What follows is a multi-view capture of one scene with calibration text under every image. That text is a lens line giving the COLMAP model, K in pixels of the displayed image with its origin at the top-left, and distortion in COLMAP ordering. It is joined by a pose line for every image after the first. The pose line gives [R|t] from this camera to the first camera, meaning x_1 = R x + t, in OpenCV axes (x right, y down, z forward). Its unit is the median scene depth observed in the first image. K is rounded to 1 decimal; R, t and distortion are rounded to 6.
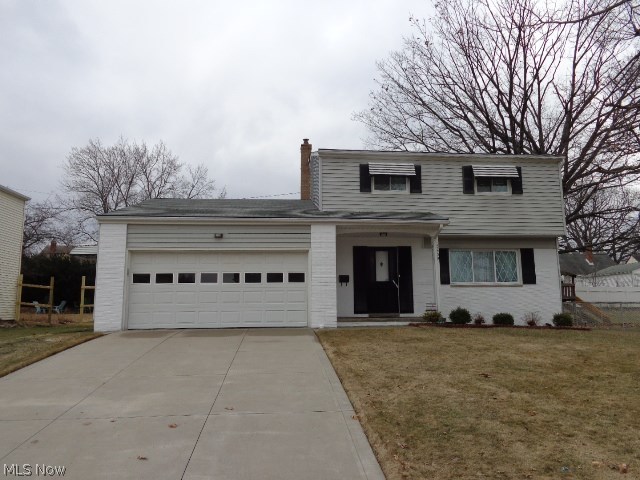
lens RADIAL K [[483.7, 0, 321.2], [0, 483.7, 239.3], [0, 0, 1]] dist [0.003763, 0.003199]
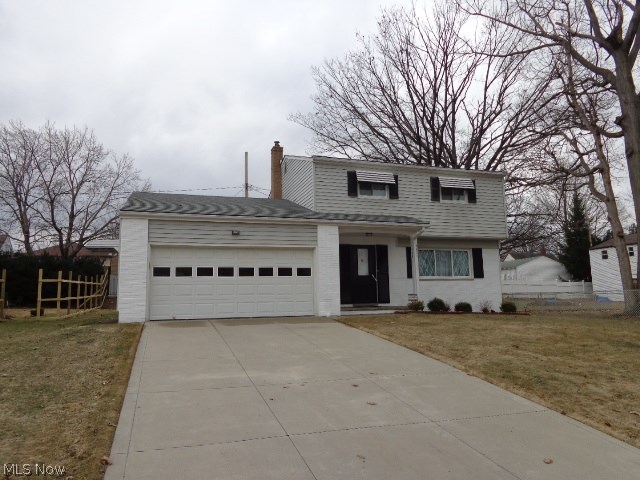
lens RADIAL K [[483.7, 0, 321.2], [0, 483.7, 239.3], [0, 0, 1]] dist [0.003763, 0.003199]
pose [[0.974313, 0.020630, 0.224253, -0.226032], [-0.023480, 0.999674, 0.010047, -0.006909], [-0.223973, -0.015054, 0.974479, -0.082211]]
